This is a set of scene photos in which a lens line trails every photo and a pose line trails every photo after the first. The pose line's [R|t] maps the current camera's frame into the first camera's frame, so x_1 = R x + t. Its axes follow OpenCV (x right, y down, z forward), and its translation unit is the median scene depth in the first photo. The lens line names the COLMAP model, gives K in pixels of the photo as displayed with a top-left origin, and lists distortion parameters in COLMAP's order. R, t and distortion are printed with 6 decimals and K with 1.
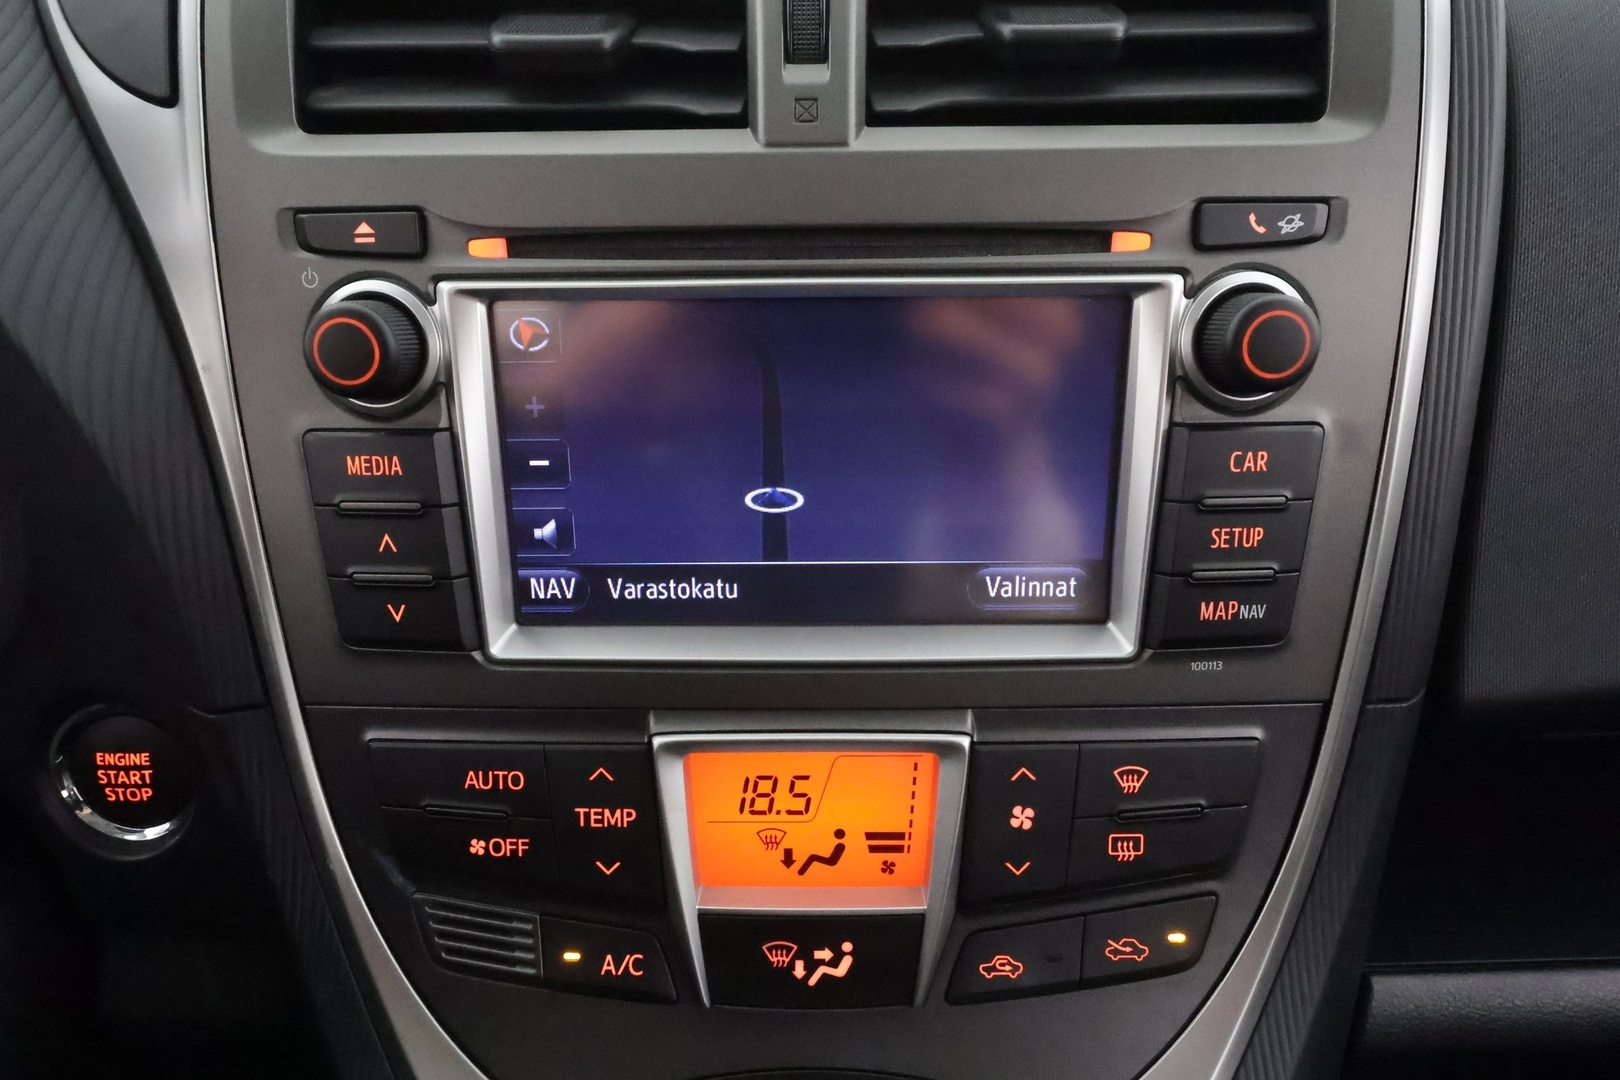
lens RADIAL K [[974.1, 0, 809.4], [0, 974.1, 534.4], [0, 0, 1]] dist [0.001172, 0.004593]
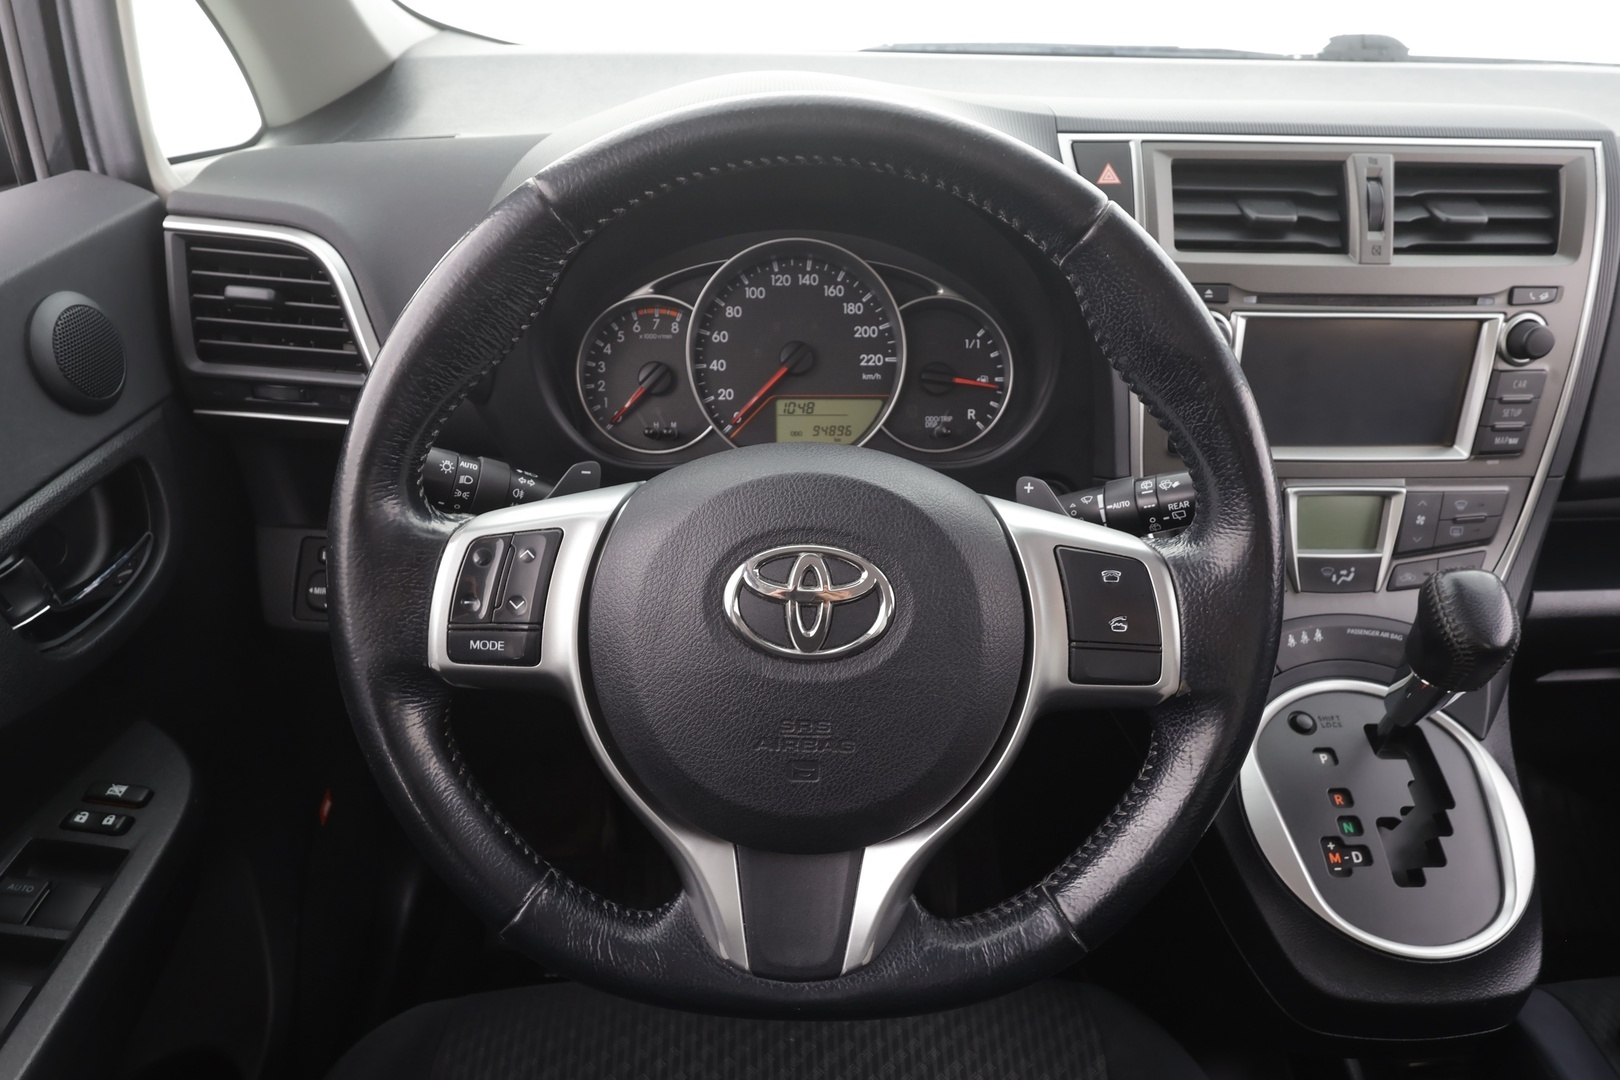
lens RADIAL K [[989.6, 0, 812.6], [0, 989.6, 546.8], [0, 0, 1]] dist [-0.003609, 0.005363]
pose [[0.998207, 0.000389, 0.059857, -1.611129], [-0.006154, 0.995347, 0.096158, 0.118146], [-0.059541, -0.096354, 0.993565, -1.593622]]
